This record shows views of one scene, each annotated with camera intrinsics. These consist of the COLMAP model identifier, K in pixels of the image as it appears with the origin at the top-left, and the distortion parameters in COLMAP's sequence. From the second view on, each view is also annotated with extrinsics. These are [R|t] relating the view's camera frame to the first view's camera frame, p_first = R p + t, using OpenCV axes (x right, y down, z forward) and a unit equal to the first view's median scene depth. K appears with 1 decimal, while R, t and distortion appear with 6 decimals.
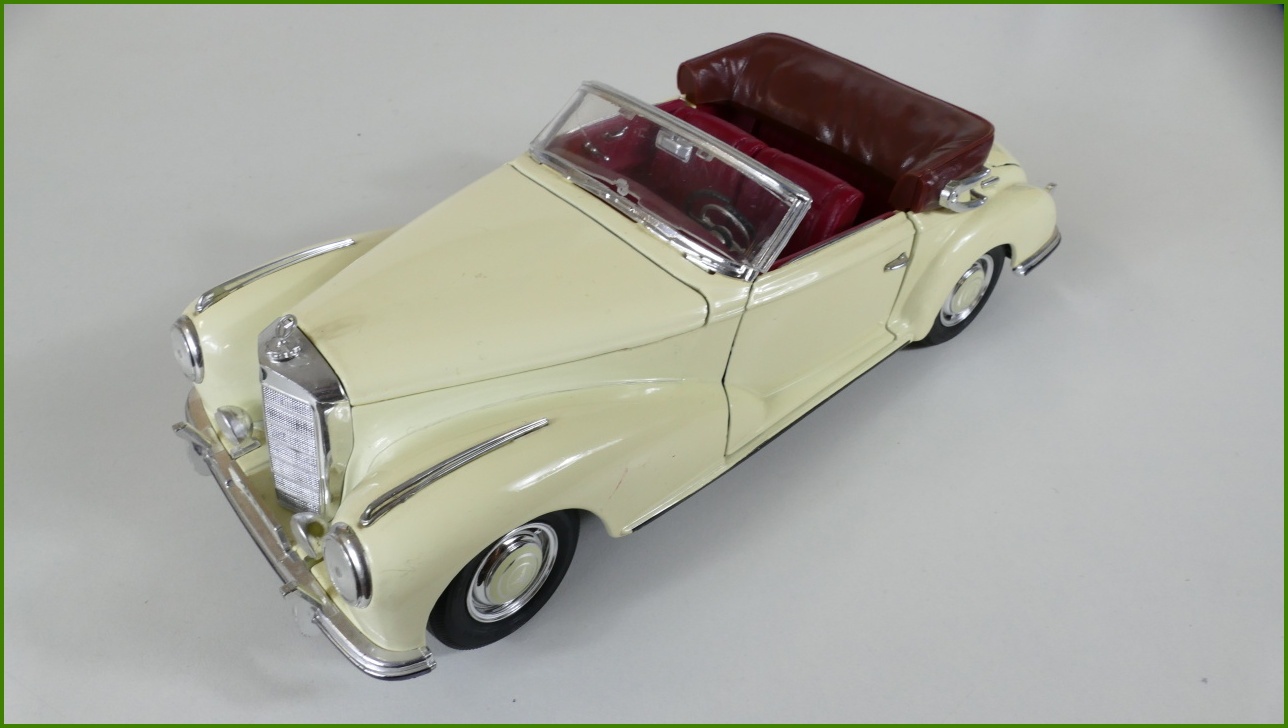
lens RADIAL K [[970.5, 0, 637.6], [0, 970.5, 368.6], [0, 0, 1]] dist [-0.086789, -0.002403]
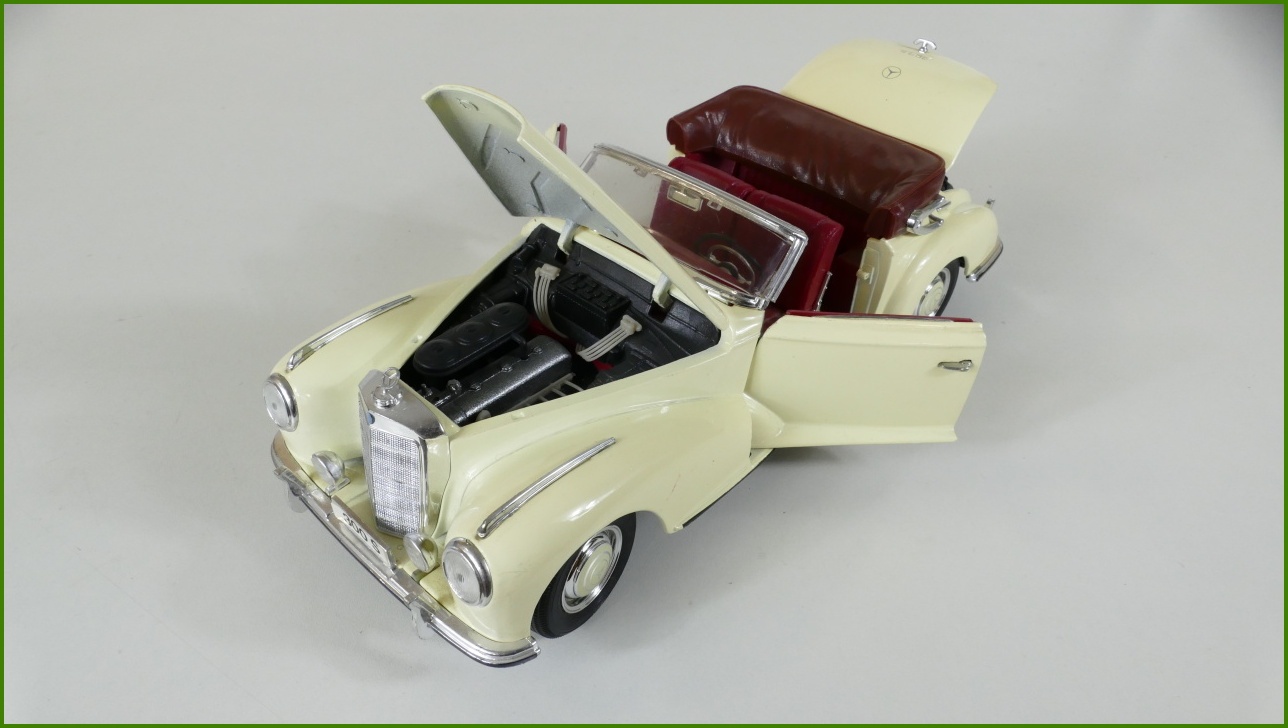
lens RADIAL K [[970.5, 0, 649.0], [0, 970.5, 360.6], [0, 0, 1]] dist [-0.086789, -0.002403]
pose [[0.994615, -0.074072, 0.072492, -0.113801], [0.075763, 0.996908, -0.020861, -0.013111], [-0.070723, 0.026241, 0.997151, -0.177699]]
